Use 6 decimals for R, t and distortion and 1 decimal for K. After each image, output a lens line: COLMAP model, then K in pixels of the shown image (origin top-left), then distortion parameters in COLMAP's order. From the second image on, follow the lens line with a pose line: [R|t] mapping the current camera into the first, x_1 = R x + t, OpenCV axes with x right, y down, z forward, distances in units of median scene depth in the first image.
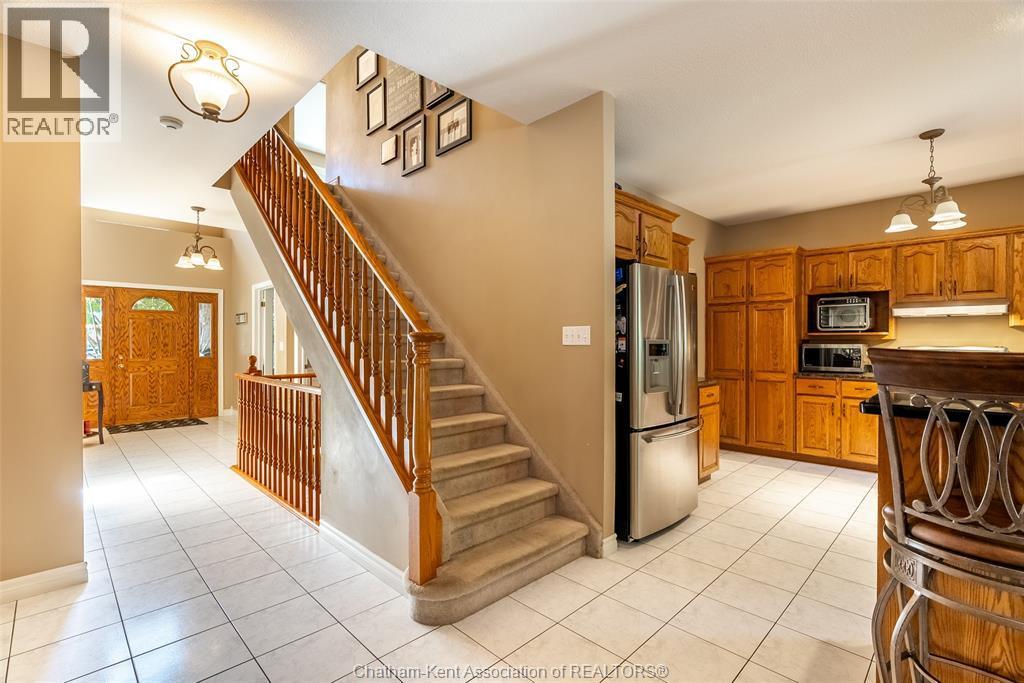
lens RADIAL K [[464.3, 0, 515.6], [0, 464.3, 342.1], [0, 0, 1]] dist [-0.010162, 0.001686]
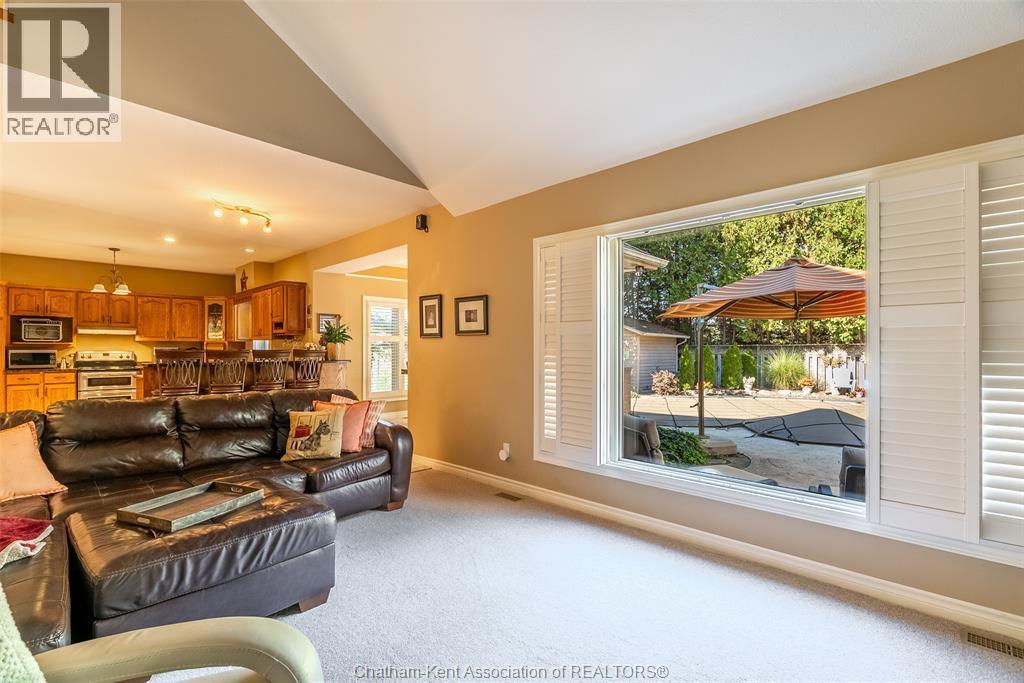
lens RADIAL K [[464.3, 0, 505.8], [0, 464.3, 350.4], [0, 0, 1]] dist [-0.010162, 0.001686]
pose [[-0.004390, 0.000269, 0.999990, -0.828744], [0.007348, 0.999973, -0.000236, 0.017629], [-0.999963, 0.007347, -0.004392, -0.533183]]
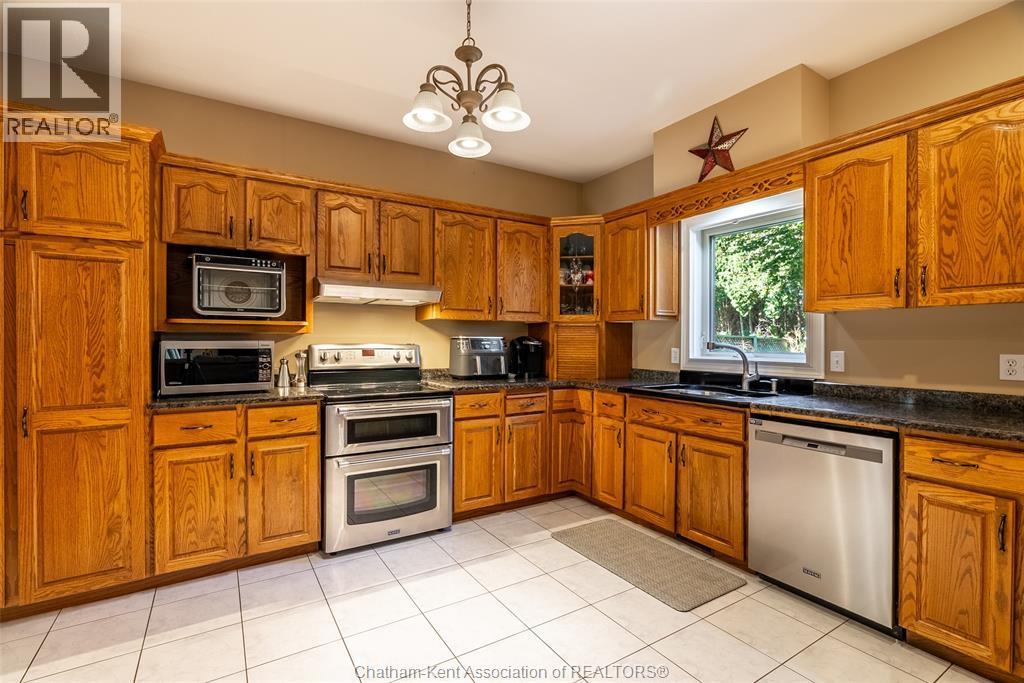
lens RADIAL K [[464.3, 0, 515.5], [0, 464.3, 342.7], [0, 0, 1]] dist [-0.010162, 0.001686]
pose [[0.206698, -0.000499, 0.978405, 0.239446], [0.002805, 0.999996, -0.000083, 0.007420], [-0.978401, 0.002761, 0.206698, 0.570384]]
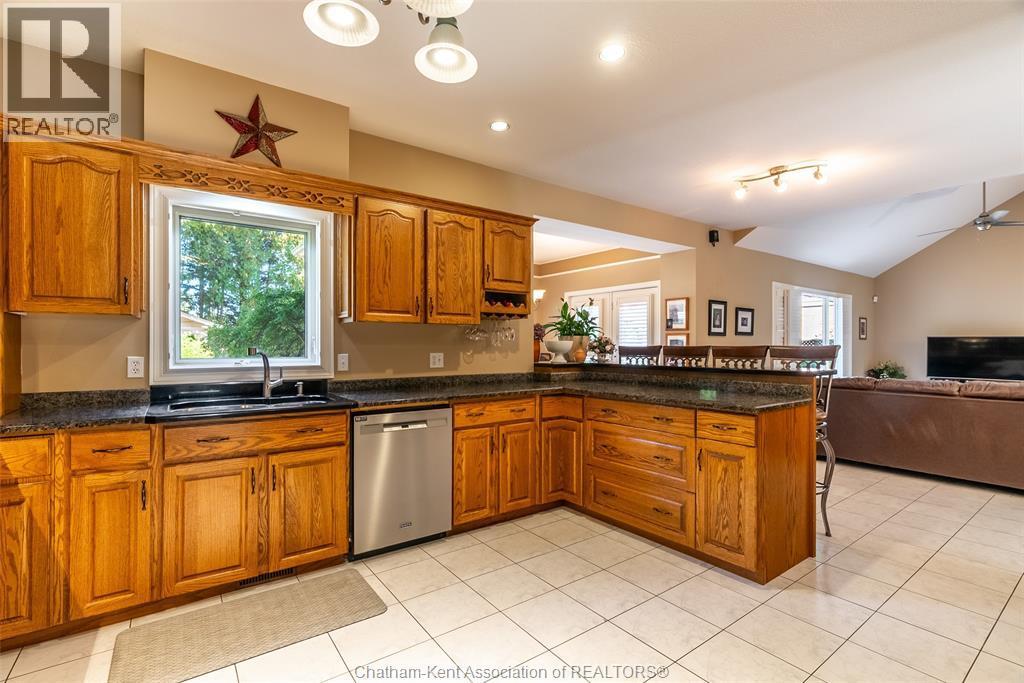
lens RADIAL K [[464.3, 0, 508.1], [0, 464.3, 349.9], [0, 0, 1]] dist [-0.010162, 0.001686]
pose [[-0.986647, 0.004823, 0.162800, 0.379424], [0.007132, 0.999882, 0.013603, 0.006210], [-0.162715, 0.014583, -0.986565, 0.754616]]
